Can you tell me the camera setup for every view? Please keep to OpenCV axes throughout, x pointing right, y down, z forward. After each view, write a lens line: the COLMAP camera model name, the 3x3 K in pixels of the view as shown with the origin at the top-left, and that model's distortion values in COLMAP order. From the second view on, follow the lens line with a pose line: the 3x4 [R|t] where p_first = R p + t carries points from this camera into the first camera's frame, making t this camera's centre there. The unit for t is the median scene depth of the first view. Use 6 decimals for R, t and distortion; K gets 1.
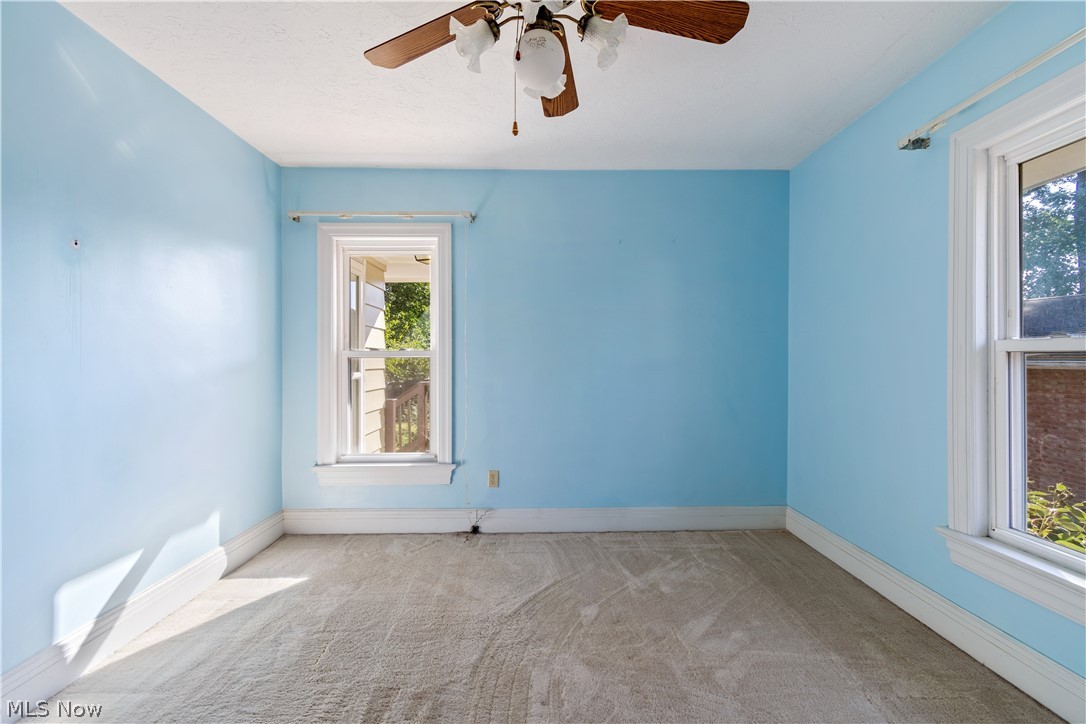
lens RADIAL K [[479.0, 0, 547.0], [0, 479.0, 364.0], [0, 0, 1]] dist [0.003420, -0.002139]
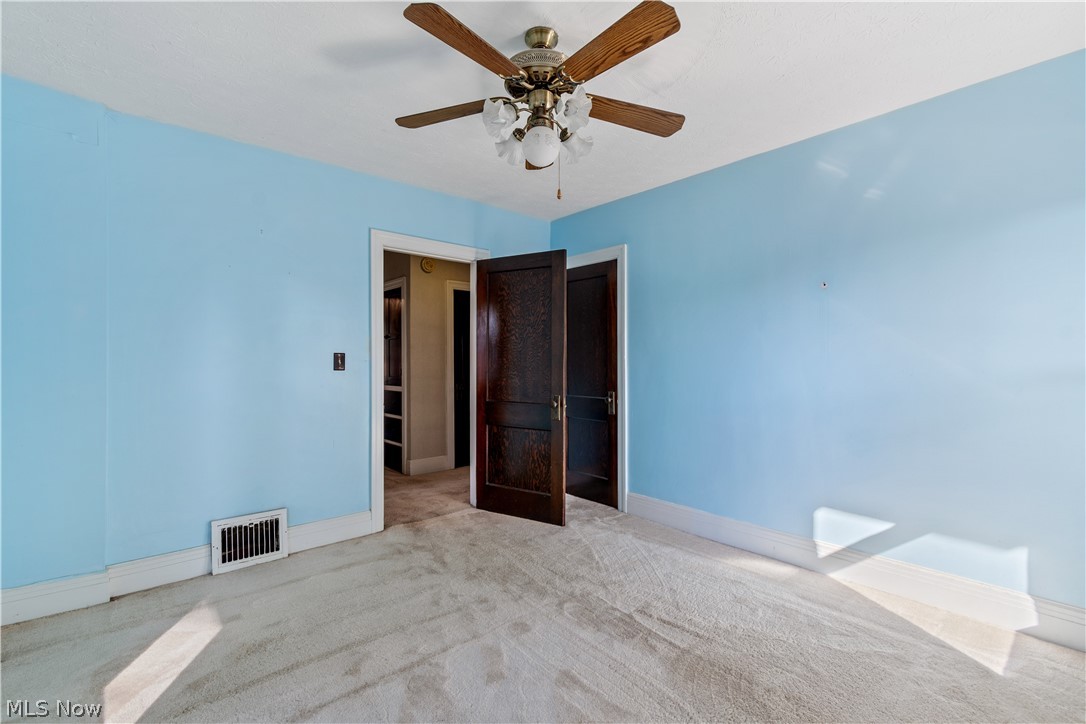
lens RADIAL K [[479.0, 0, 546.0], [0, 479.0, 357.0], [0, 0, 1]] dist [0.003420, -0.002139]
pose [[-0.759992, -0.001156, -0.649932, 0.582917], [-0.007076, 0.999954, 0.006496, -0.023378], [0.649894, 0.009536, -0.759965, 1.384641]]
